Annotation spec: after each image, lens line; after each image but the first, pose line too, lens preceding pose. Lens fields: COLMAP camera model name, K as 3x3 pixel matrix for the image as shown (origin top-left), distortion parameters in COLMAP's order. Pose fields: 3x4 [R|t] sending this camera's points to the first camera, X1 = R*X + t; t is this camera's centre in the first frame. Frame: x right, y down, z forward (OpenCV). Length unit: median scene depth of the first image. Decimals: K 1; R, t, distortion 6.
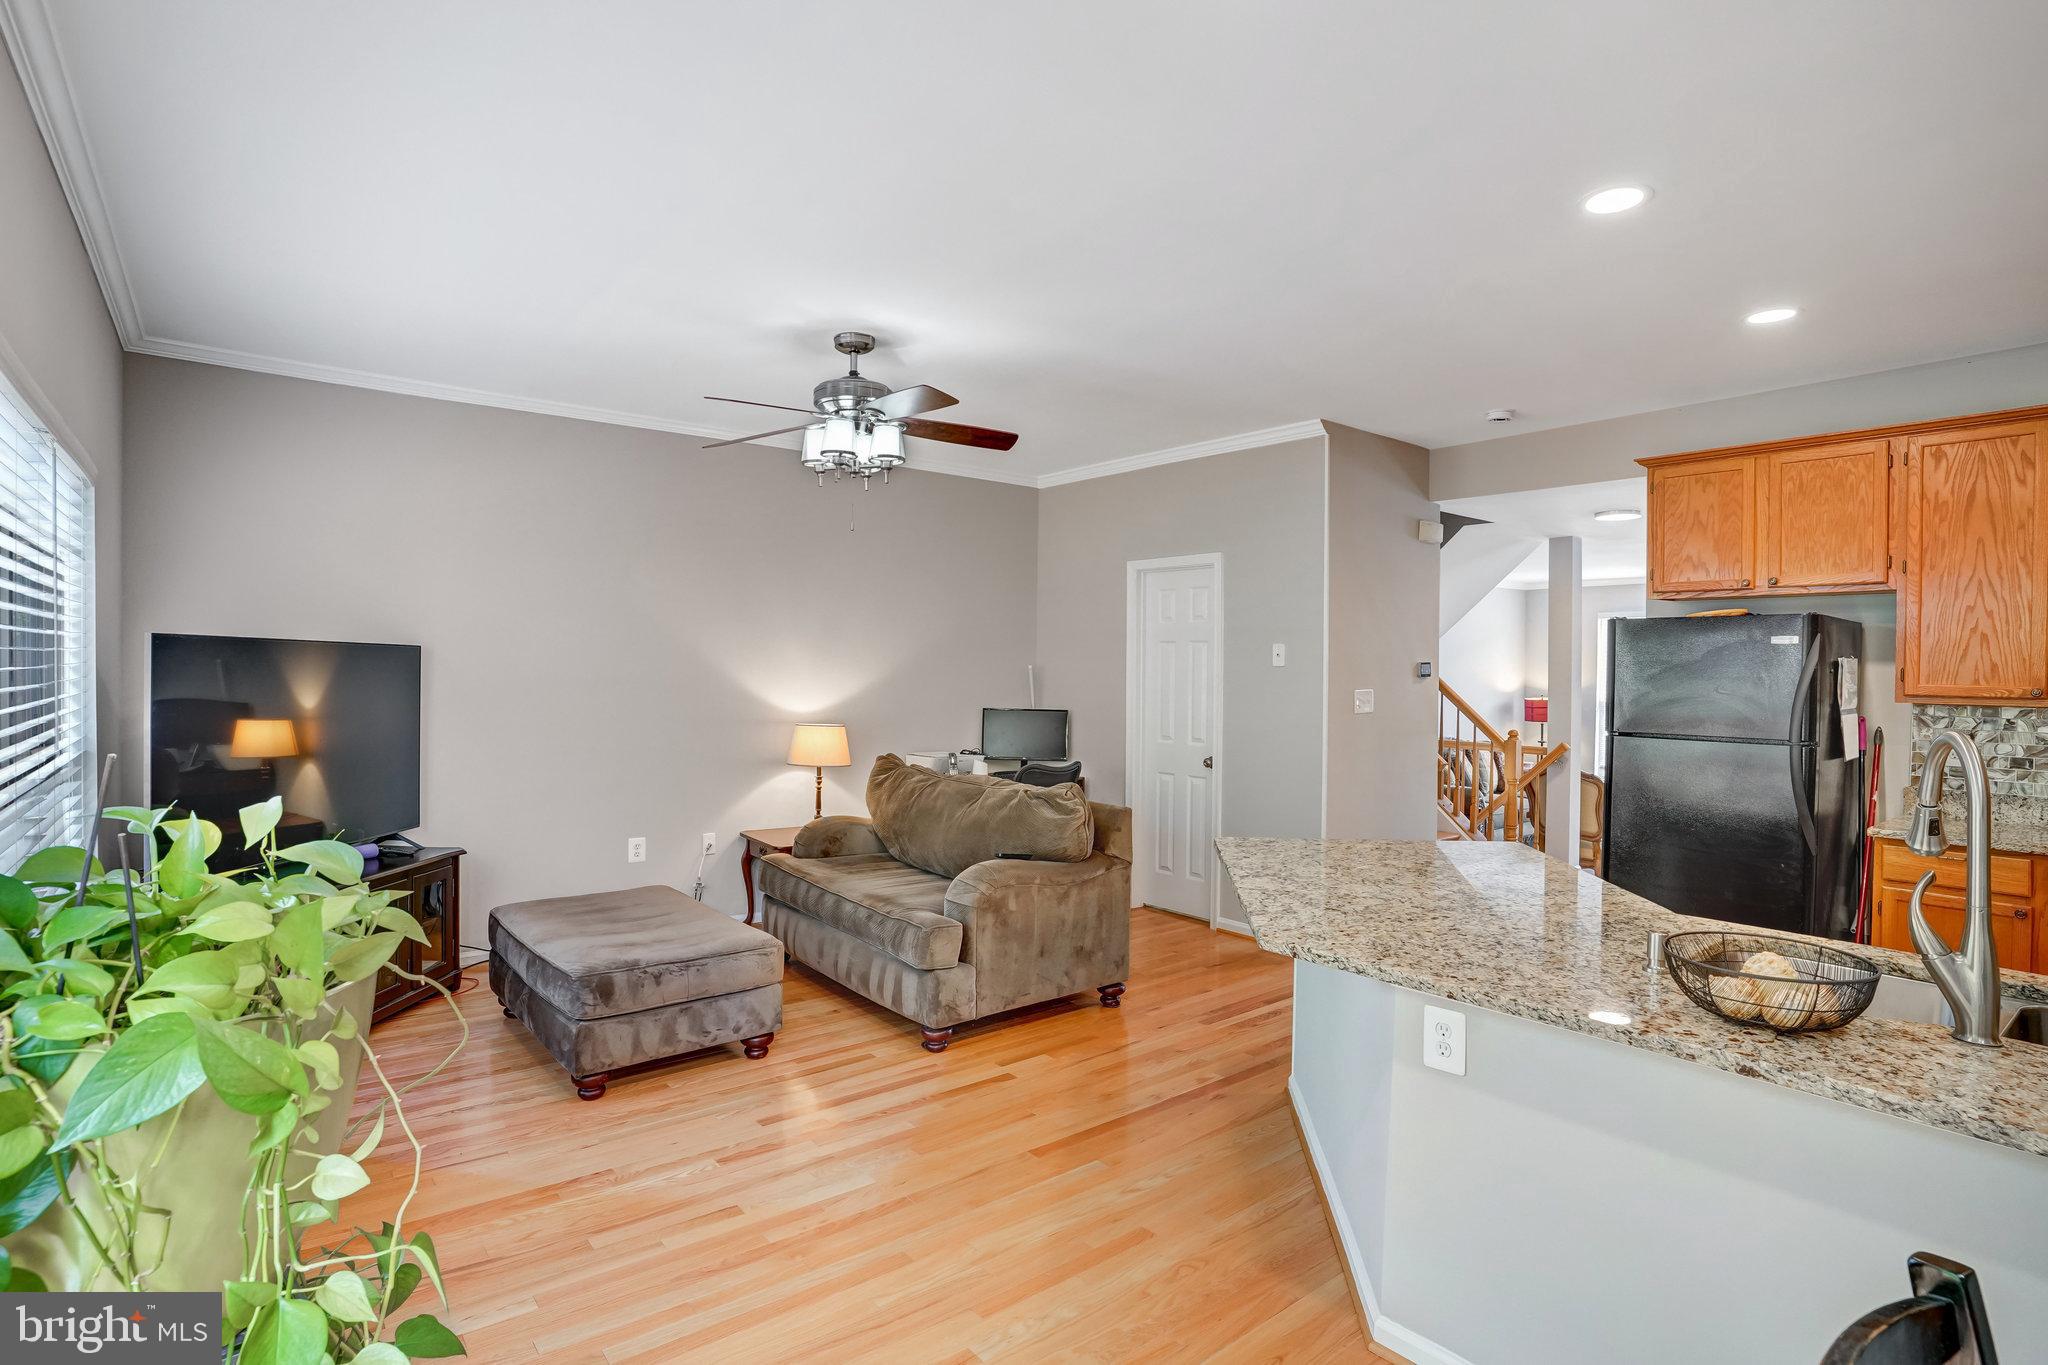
lens RADIAL K [[1041.4, 0, 1017.1], [0, 1041.4, 668.1], [0, 0, 1]] dist [-0.069786, 0.031400]
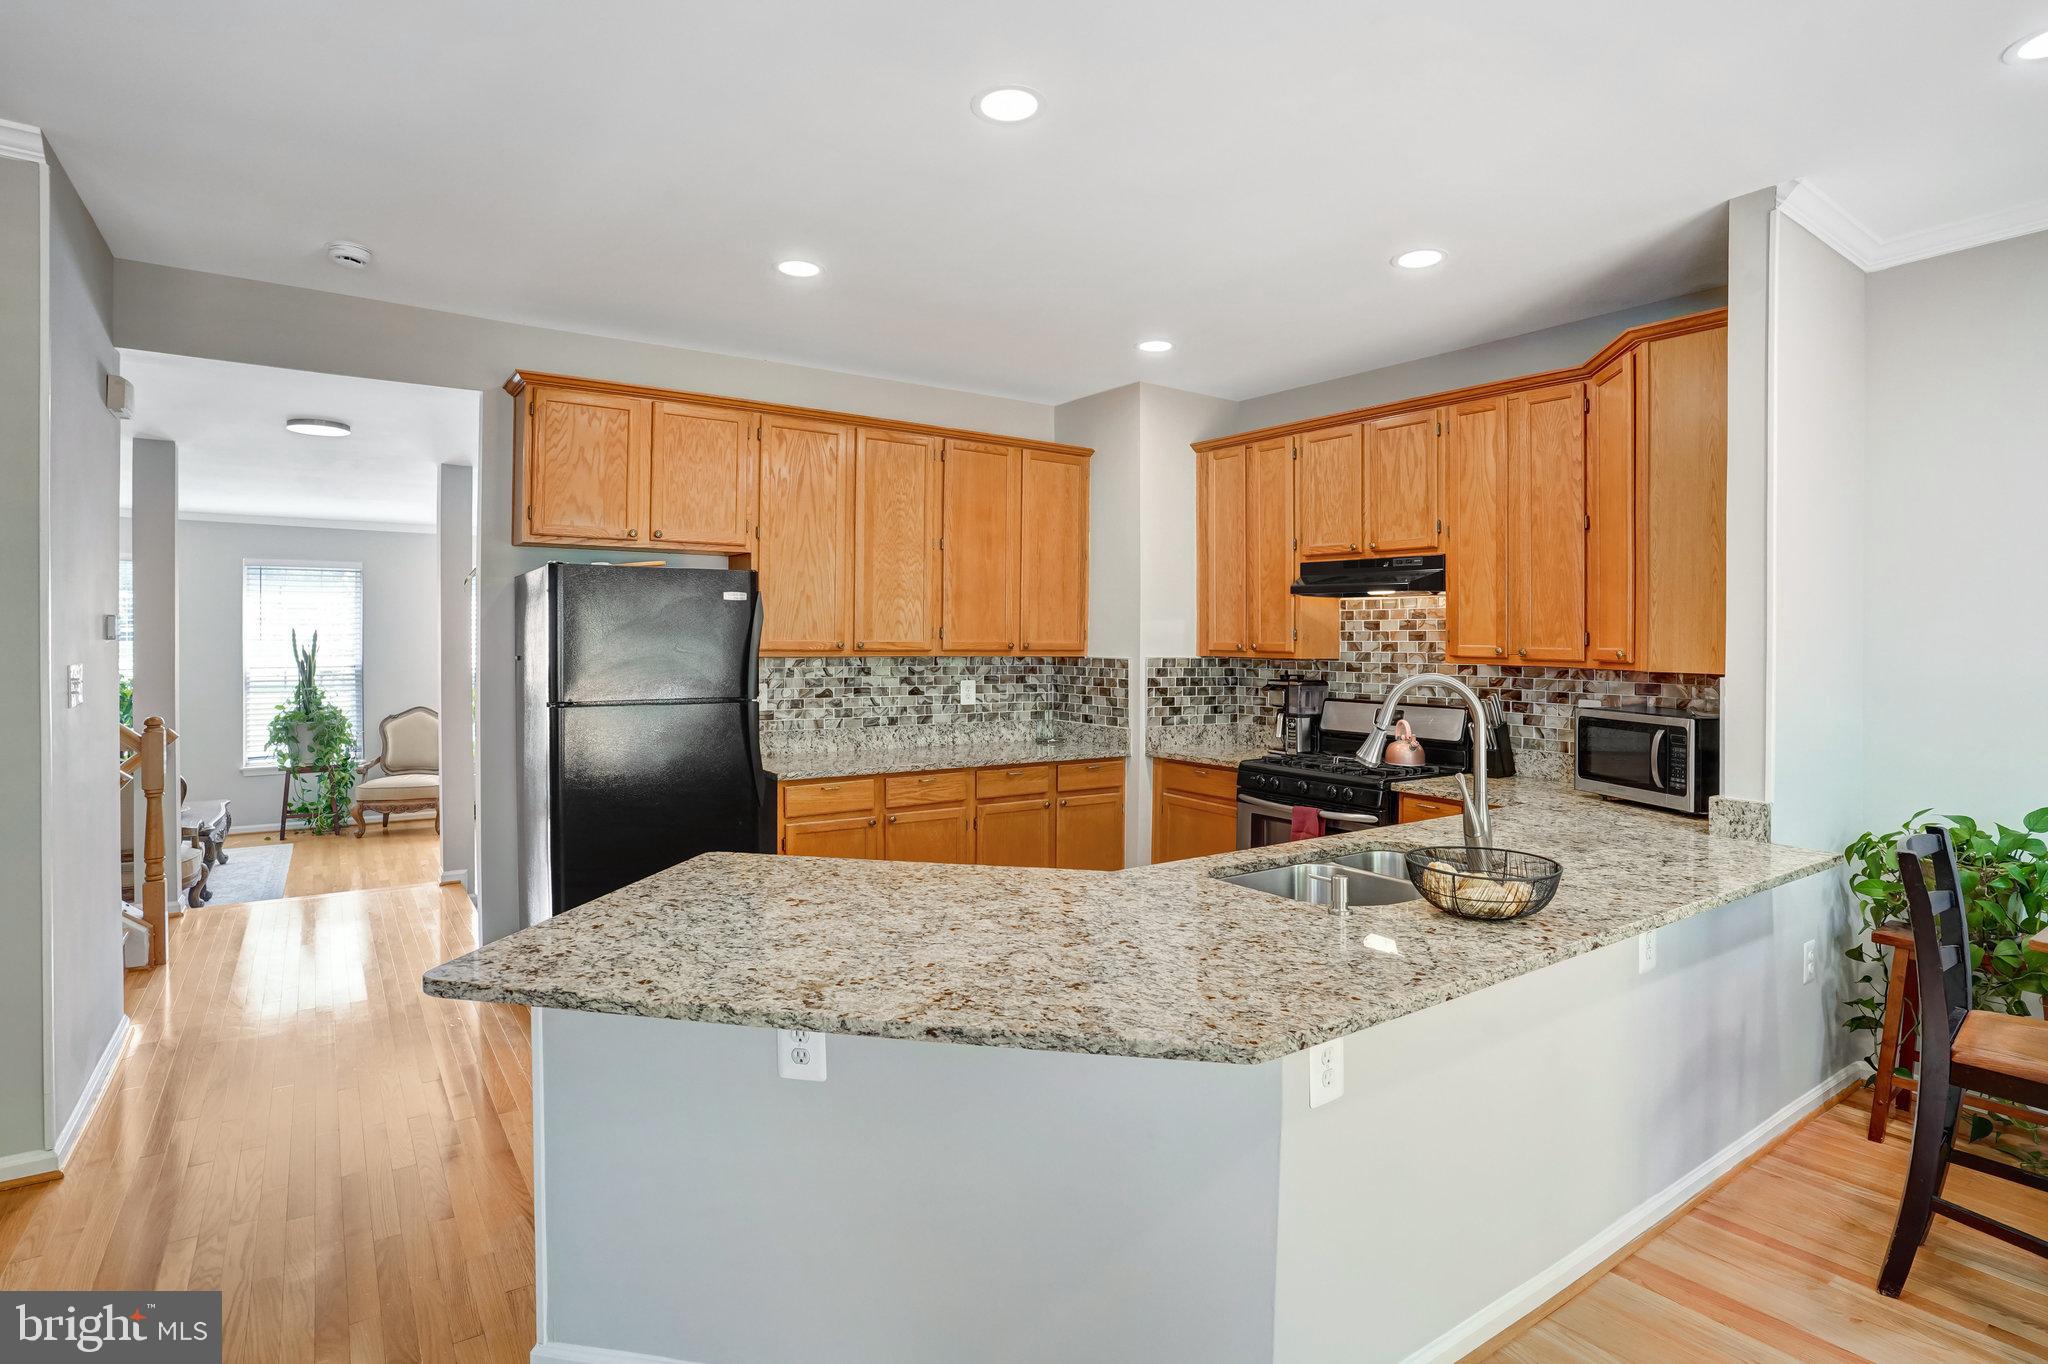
lens RADIAL K [[1041.4, 0, 1017.1], [0, 1041.4, 667.6], [0, 0, 1]] dist [-0.069786, 0.031400]
pose [[0.078685, -0.037473, 0.996195, -0.229070], [-0.002779, 0.999281, 0.037808, 0.002861], [-0.996896, -0.005743, 0.078525, 0.637543]]
